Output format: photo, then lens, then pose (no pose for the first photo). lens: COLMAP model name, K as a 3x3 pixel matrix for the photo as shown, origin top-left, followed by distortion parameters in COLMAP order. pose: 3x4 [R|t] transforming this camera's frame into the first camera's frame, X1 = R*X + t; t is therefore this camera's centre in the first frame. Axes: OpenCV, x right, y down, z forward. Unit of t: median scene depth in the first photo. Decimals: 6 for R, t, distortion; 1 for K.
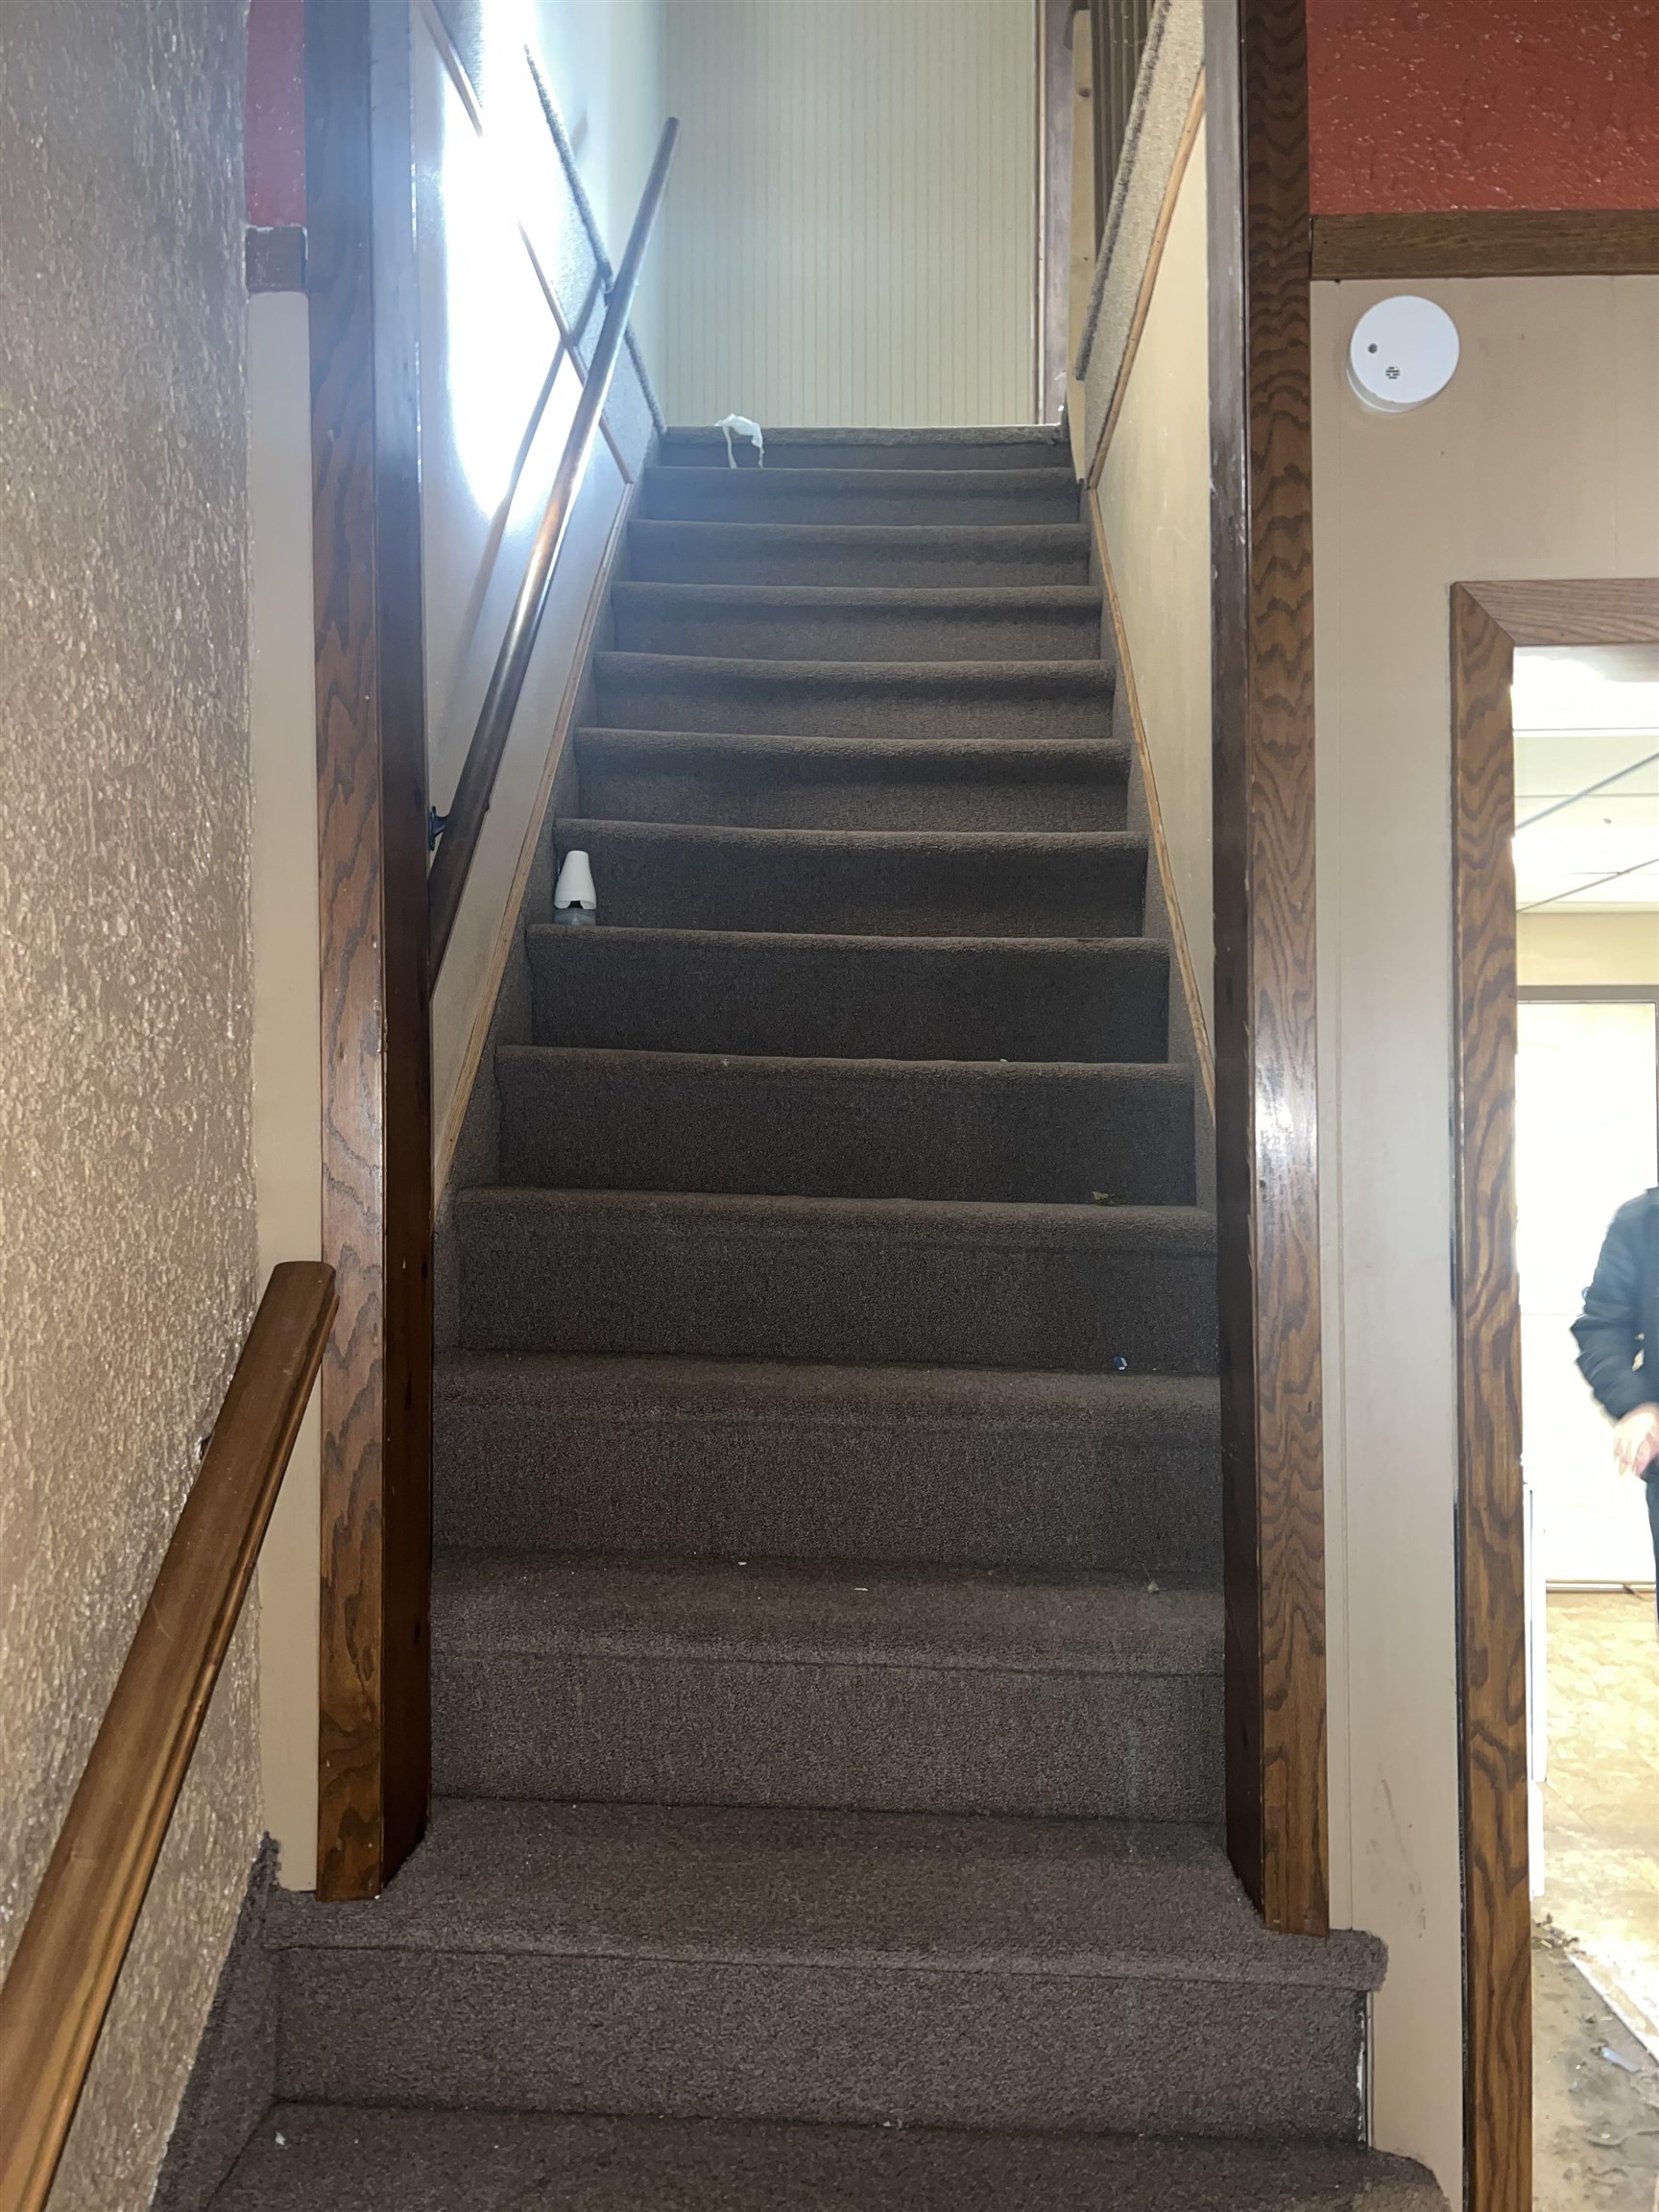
lens RADIAL K [[1664.1, 0, 825.4], [0, 1664.1, 1117.9], [0, 0, 1]] dist [0.095283, -0.120206]
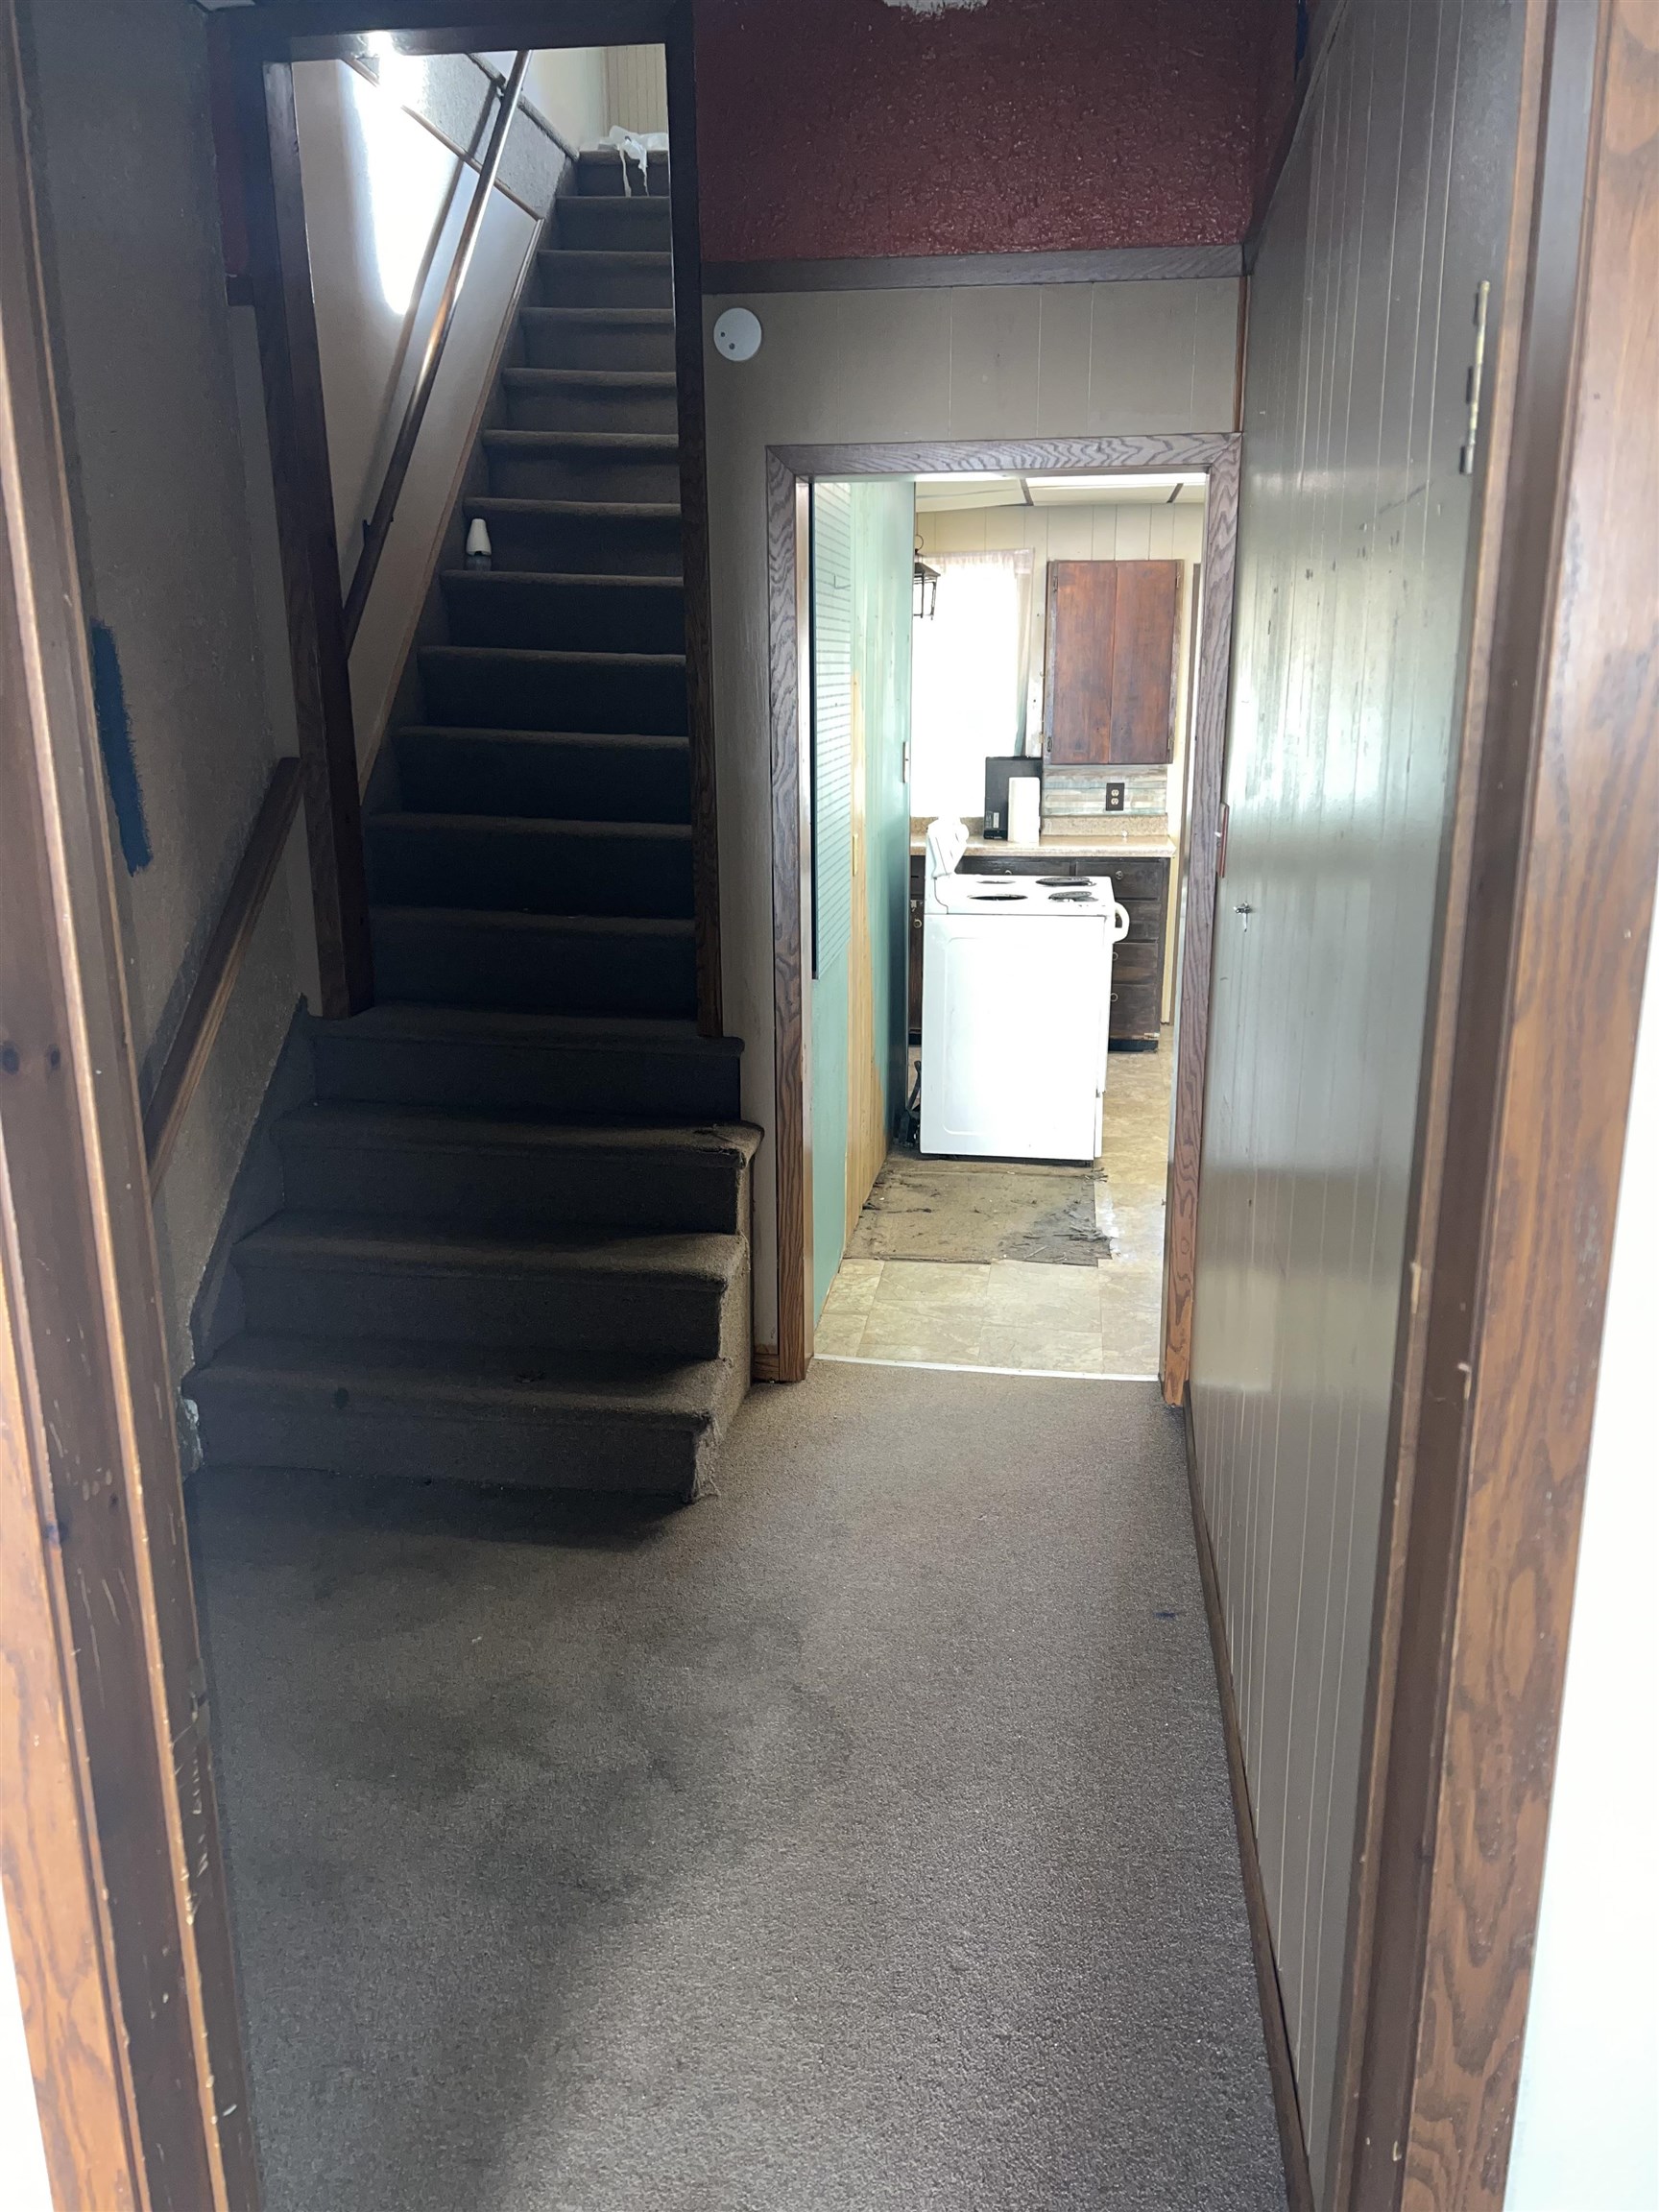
lens RADIAL K [[1647.3, 0, 831.7], [0, 1647.3, 1105.7], [0, 0, 1]] dist [0.034819, 0.001245]
pose [[0.995703, 0.021766, -0.090012, 0.377639], [0.002777, 0.964532, 0.263951, -0.030772], [0.092564, -0.263066, 0.960327, -0.737271]]
